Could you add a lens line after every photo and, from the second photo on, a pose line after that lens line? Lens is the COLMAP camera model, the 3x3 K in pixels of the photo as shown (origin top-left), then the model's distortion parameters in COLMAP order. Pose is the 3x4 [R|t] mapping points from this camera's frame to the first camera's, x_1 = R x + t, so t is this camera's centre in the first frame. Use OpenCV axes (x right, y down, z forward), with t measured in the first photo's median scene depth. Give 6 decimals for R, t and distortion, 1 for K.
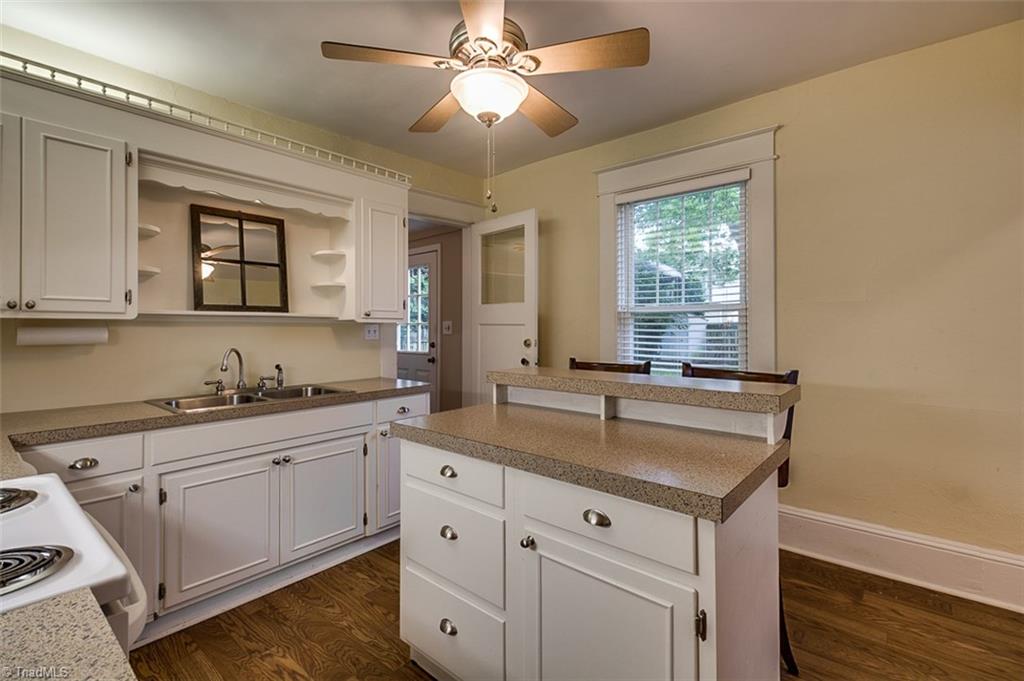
lens RADIAL K [[495.0, 0, 544.5], [0, 495.0, 323.1], [0, 0, 1]] dist [0.012788, -0.000688]
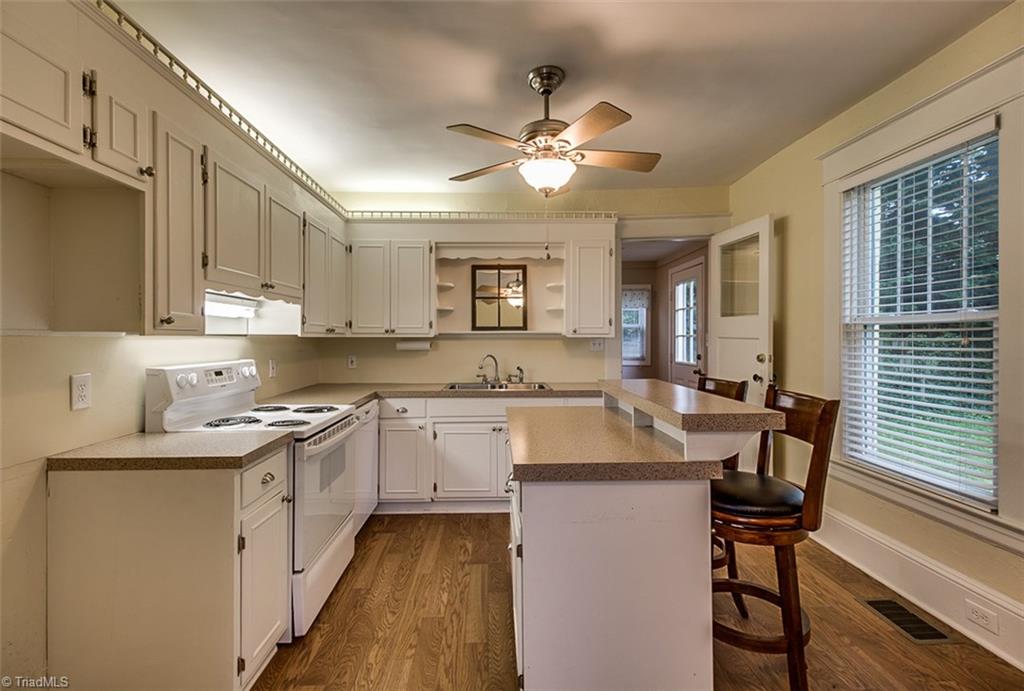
lens RADIAL K [[543.3, 0, 483.2], [0, 543.3, 331.4], [0, 0, 1]] dist [0.021505, -0.000969]
pose [[0.590496, -0.005100, -0.807024, 0.697407], [0.009585, 0.999954, 0.000694, -0.021960], [0.806984, -0.008145, 0.590518, -0.014909]]
